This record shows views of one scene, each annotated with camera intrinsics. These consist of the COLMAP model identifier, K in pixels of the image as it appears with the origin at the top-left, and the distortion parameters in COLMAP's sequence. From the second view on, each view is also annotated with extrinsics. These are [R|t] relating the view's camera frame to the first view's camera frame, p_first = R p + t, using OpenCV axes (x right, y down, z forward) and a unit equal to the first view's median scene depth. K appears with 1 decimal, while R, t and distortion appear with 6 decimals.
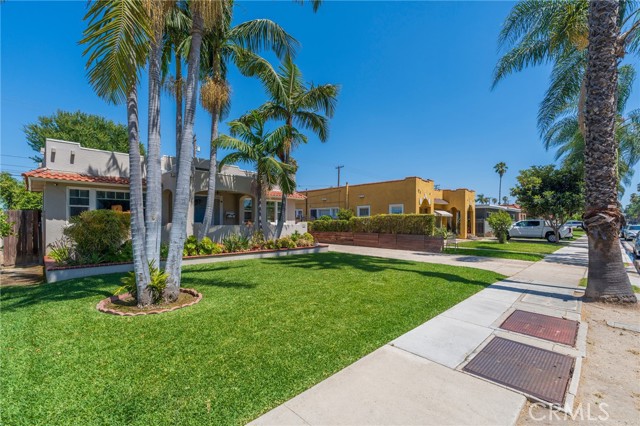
lens RADIAL K [[292.0, 0, 324.4], [0, 292.0, 218.3], [0, 0, 1]] dist [-0.002030, 0.000076]
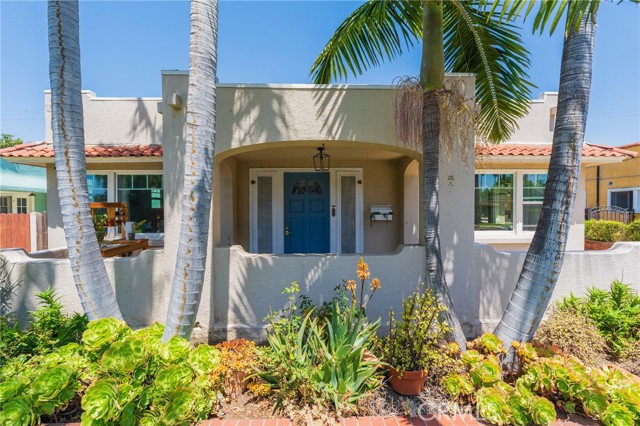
lens RADIAL K [[292.0, 0, 323.5], [0, 292.0, 213.2], [0, 0, 1]] dist [-0.002030, 0.000076]
pose [[0.729869, 0.005827, -0.683562, -0.112019], [0.013847, 0.999632, 0.023306, -0.023964], [0.683447, -0.026476, 0.729520, 0.670847]]
